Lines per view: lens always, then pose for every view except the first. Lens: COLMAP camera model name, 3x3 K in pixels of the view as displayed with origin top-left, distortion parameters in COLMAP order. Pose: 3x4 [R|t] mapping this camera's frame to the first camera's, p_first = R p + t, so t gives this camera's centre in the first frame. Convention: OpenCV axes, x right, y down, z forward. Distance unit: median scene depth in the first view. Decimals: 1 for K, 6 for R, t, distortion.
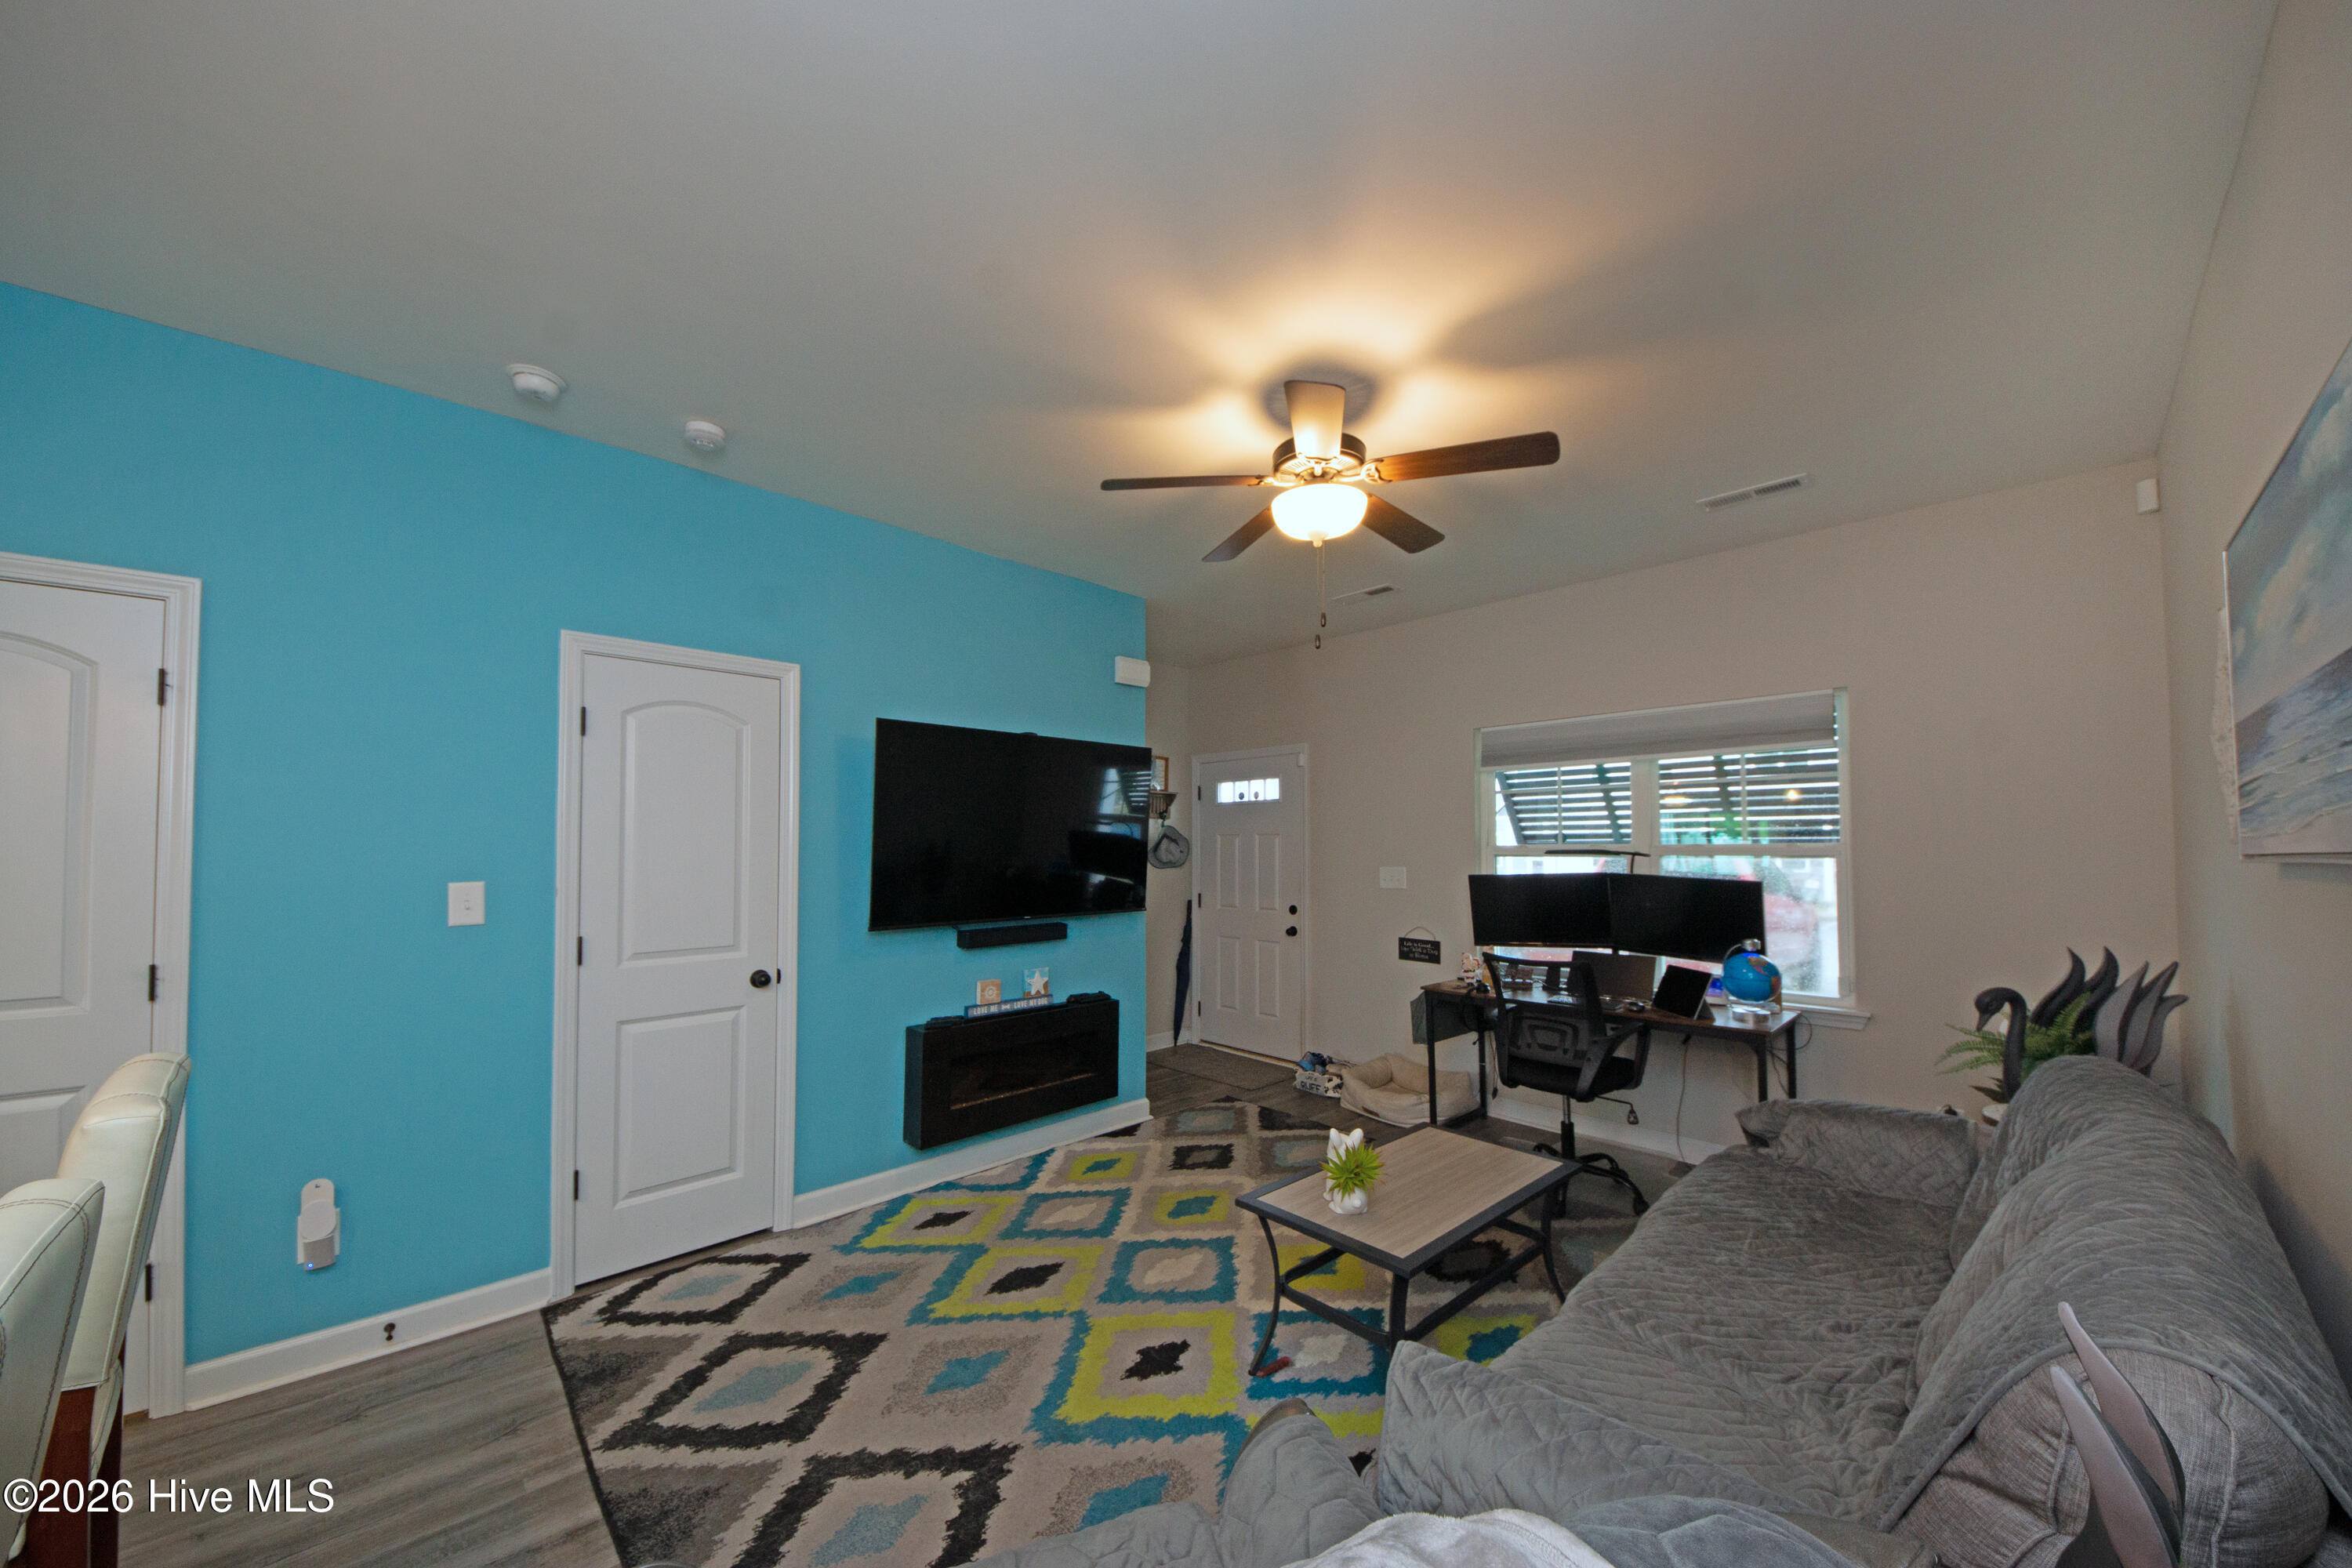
lens RADIAL K [[826.0, 0, 1166.7], [0, 826.0, 829.4], [0, 0, 1]] dist [0.042083, -0.023168]
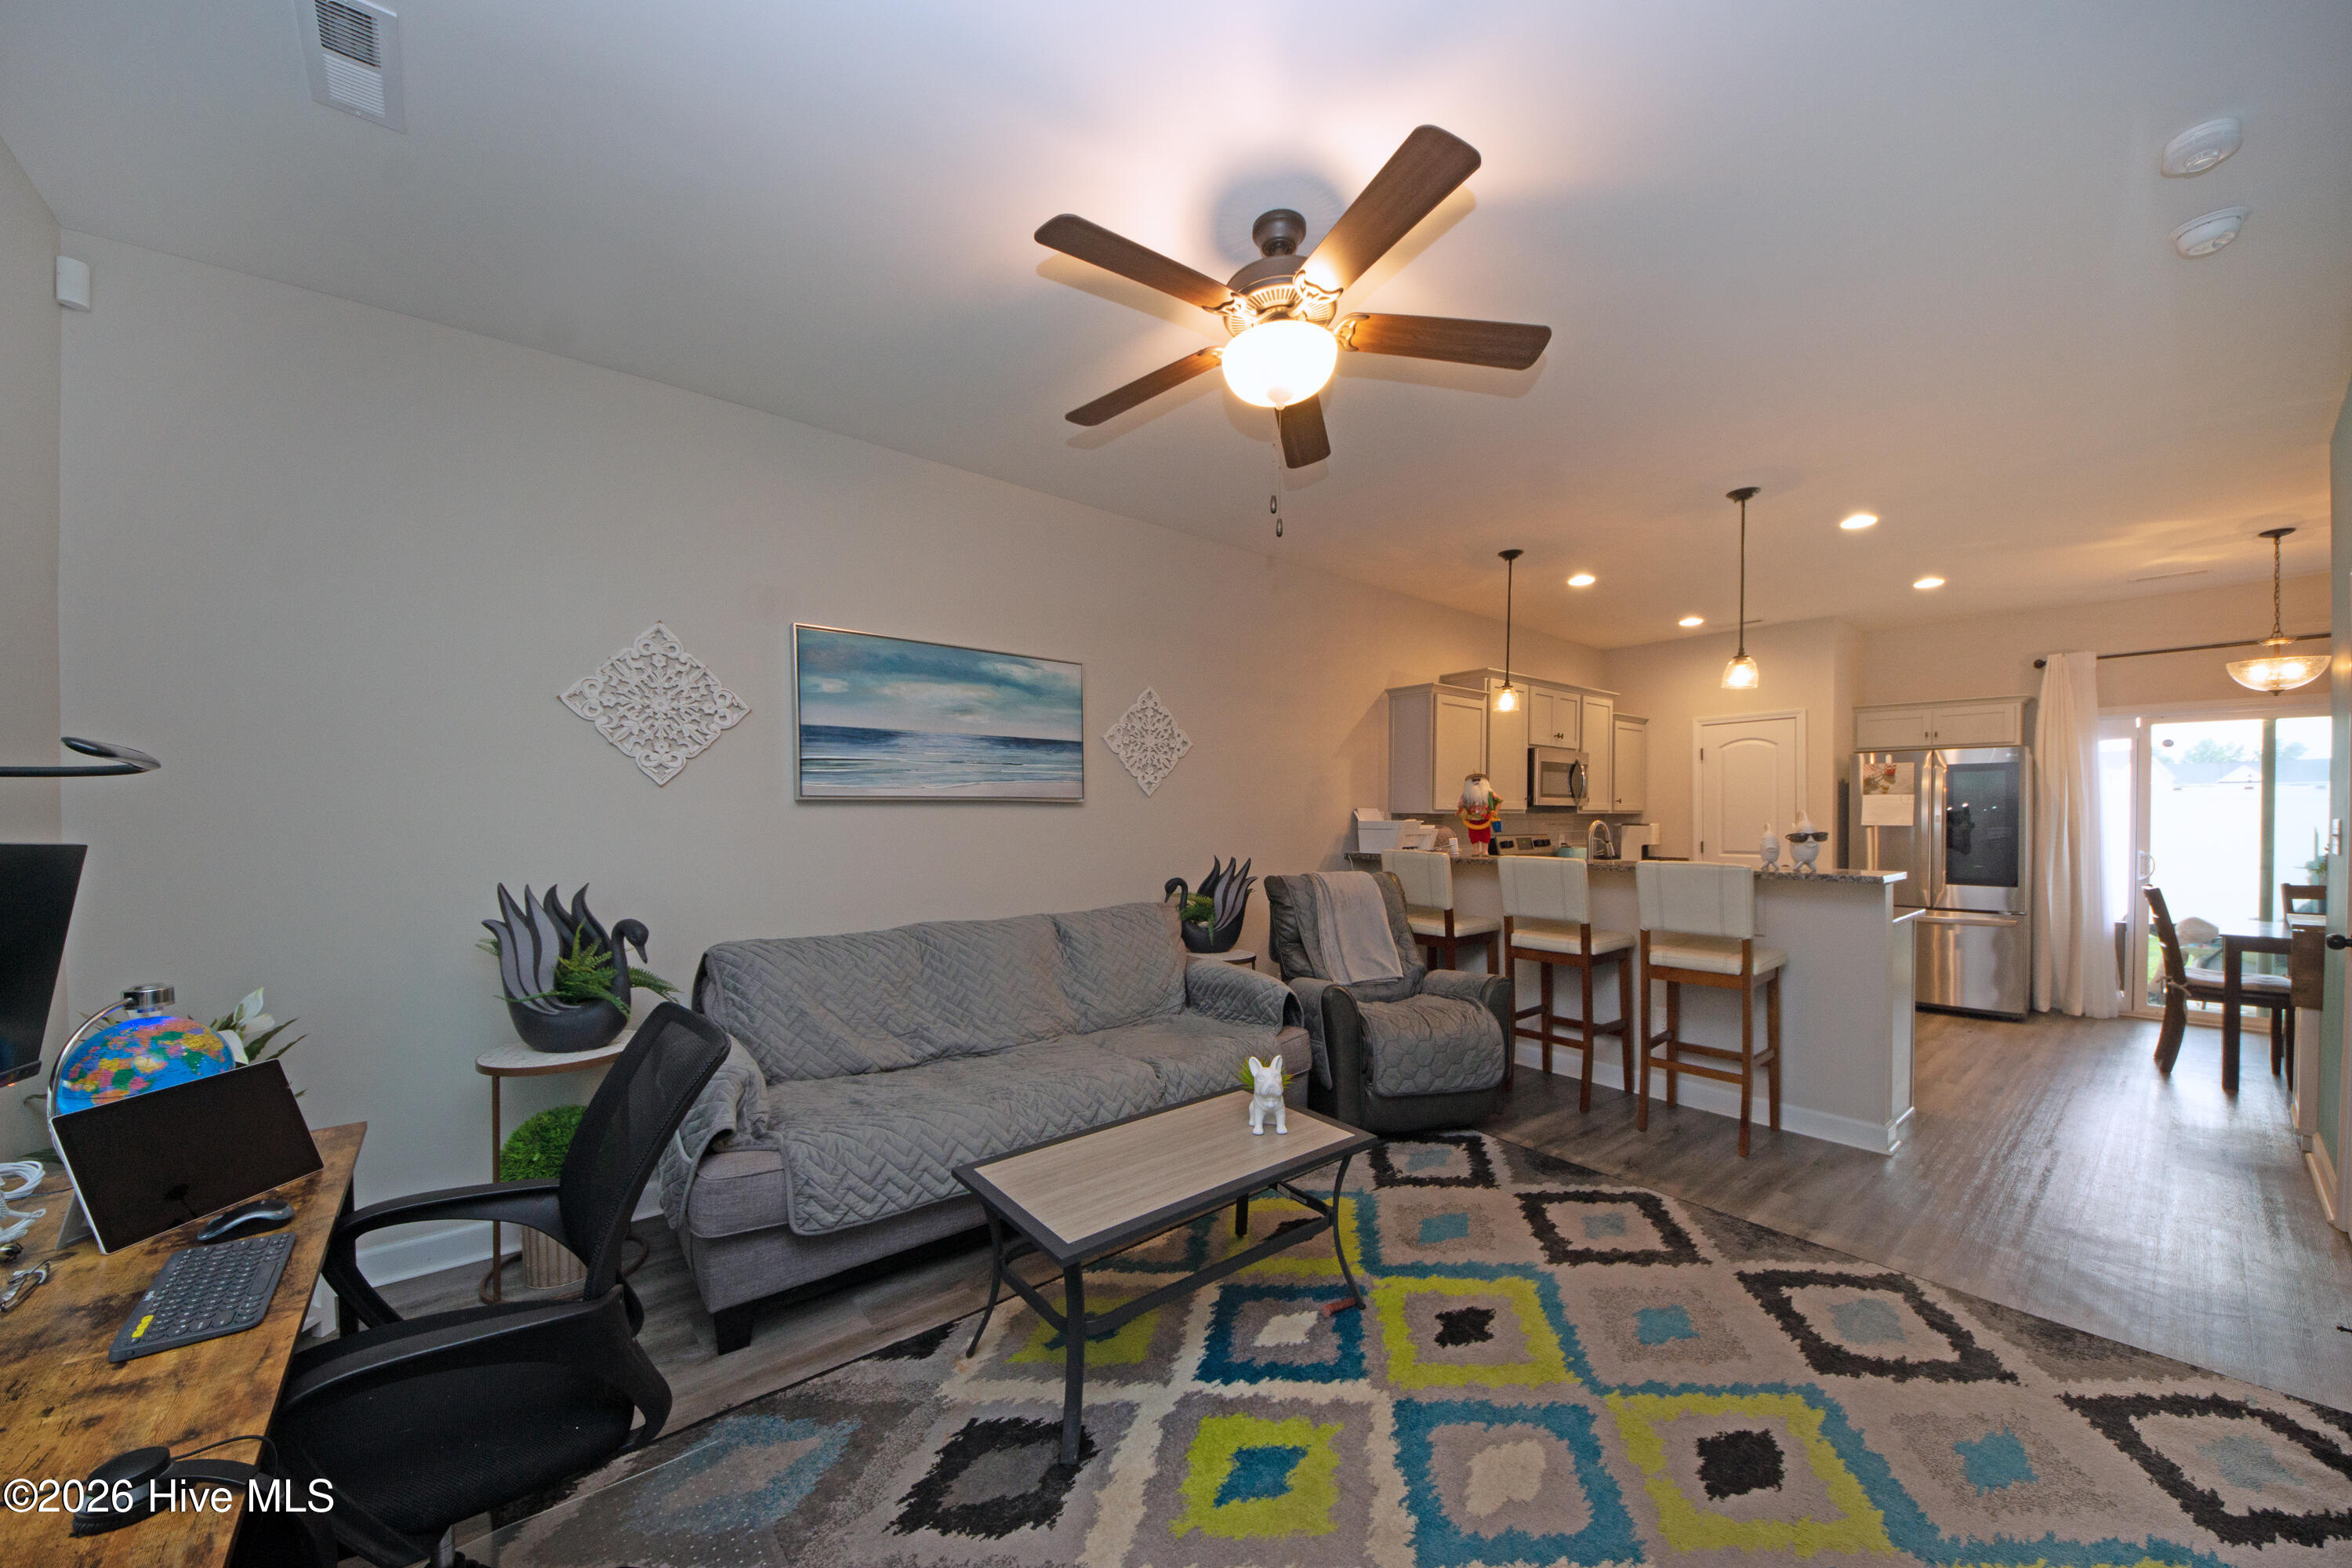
lens RADIAL K [[835.9, 0, 1171.6], [0, 835.9, 824.6], [0, 0, 1]] dist [0.021426, -0.014156]
pose [[-0.996652, 0.000732, 0.081753, 0.193172], [-0.000330, 0.999916, -0.012972, 0.067201], [-0.081755, -0.012955, -0.996568, 1.589706]]
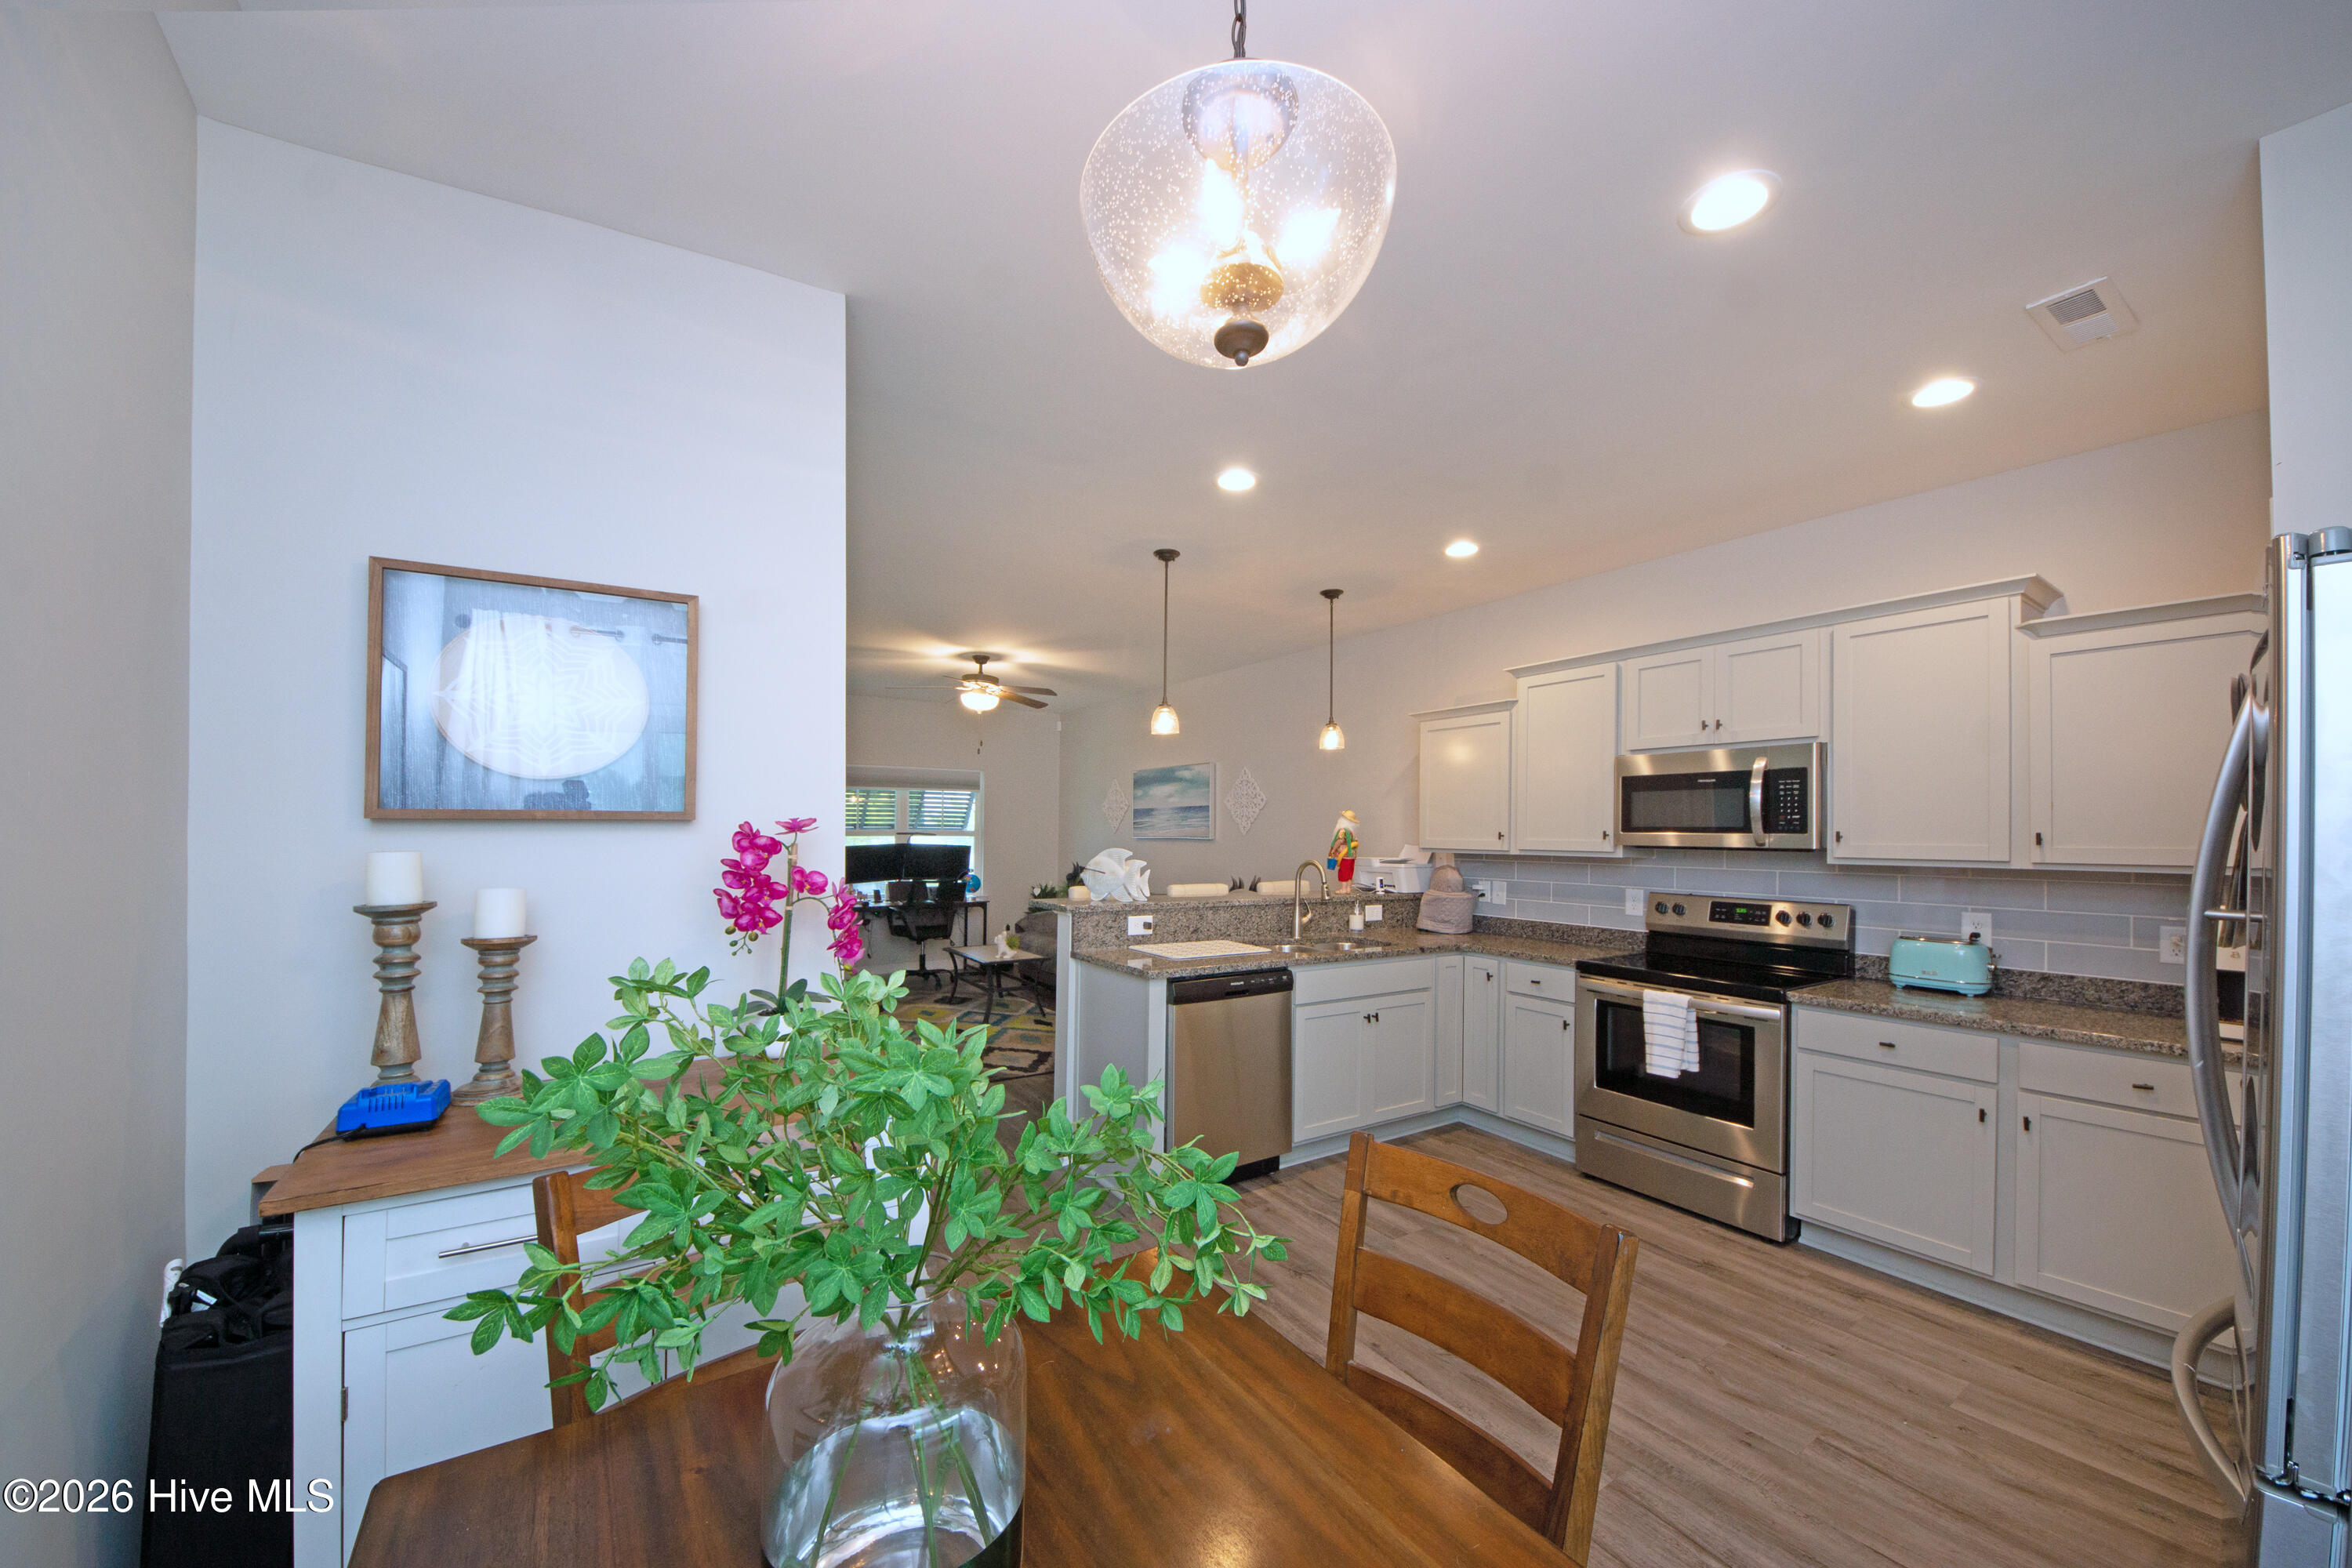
lens RADIAL K [[831.1, 0, 1167.4], [0, 831.1, 821.4], [0, 0, 1]] dist [0.037345, -0.023634]
pose [[0.183935, 0.020160, 0.982732, -1.932297], [-0.036746, 0.999232, -0.013621, 0.000607], [-0.982251, -0.033606, 0.184534, -0.046217]]
